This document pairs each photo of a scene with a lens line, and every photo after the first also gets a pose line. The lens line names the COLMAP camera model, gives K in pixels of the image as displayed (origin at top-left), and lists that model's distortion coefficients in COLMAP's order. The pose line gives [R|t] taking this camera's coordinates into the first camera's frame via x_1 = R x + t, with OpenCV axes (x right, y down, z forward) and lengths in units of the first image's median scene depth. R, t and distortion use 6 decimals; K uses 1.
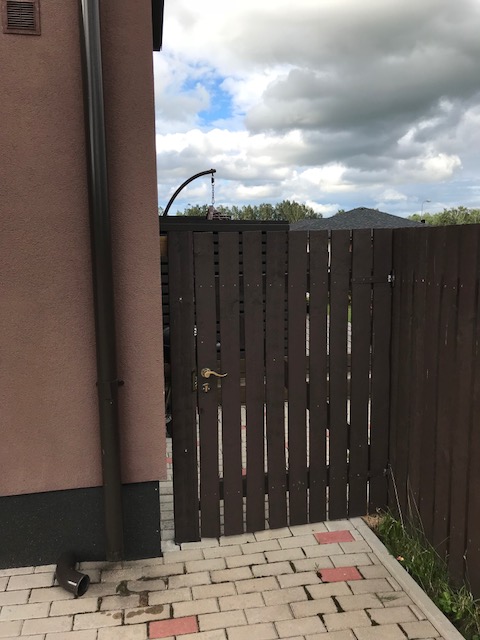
lens RADIAL K [[525.0, 0, 251.7], [0, 525.0, 325.5], [0, 0, 1]] dist [0.026875, -0.015411]
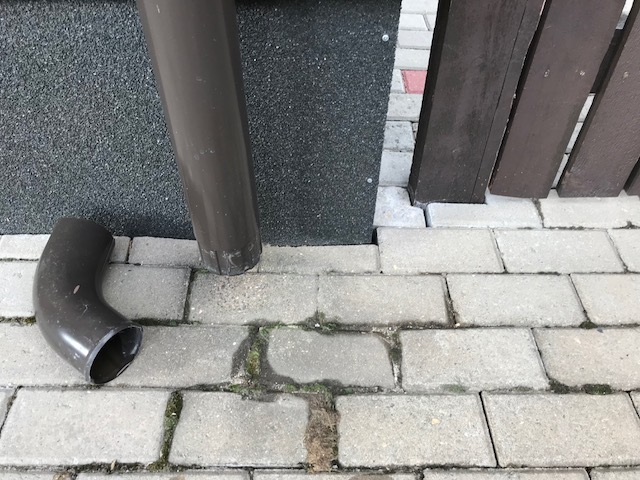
lens RADIAL K [[525.0, 0, 314.1], [0, 525.0, 243.4], [0, 0, 1]] dist [0.026875, -0.015411]
pose [[0.978335, 0.162637, -0.128099, -0.176255], [-0.043360, 0.766000, 0.641376, 0.244098], [0.202436, -0.621927, 0.756457, 0.792944]]
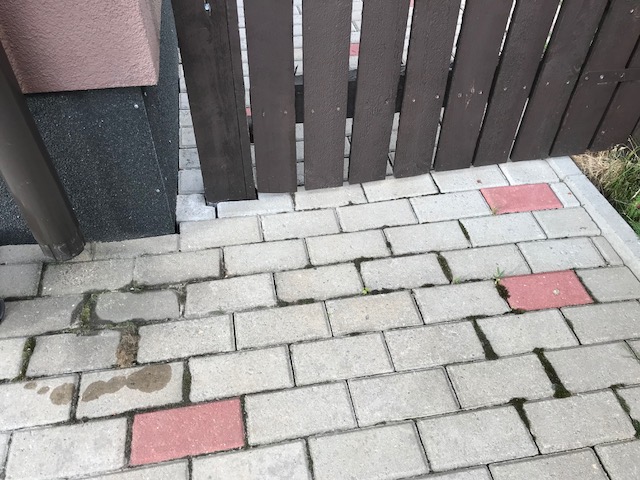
lens RADIAL K [[525.0, 0, 317.5], [0, 525.0, 236.1], [0, 0, 1]] dist [0.026875, -0.015411]
pose [[0.999122, 0.041445, -0.006178, -0.039022], [-0.029544, 0.801282, 0.597557, 0.154387], [0.029716, -0.596849, 0.801803, 0.651211]]
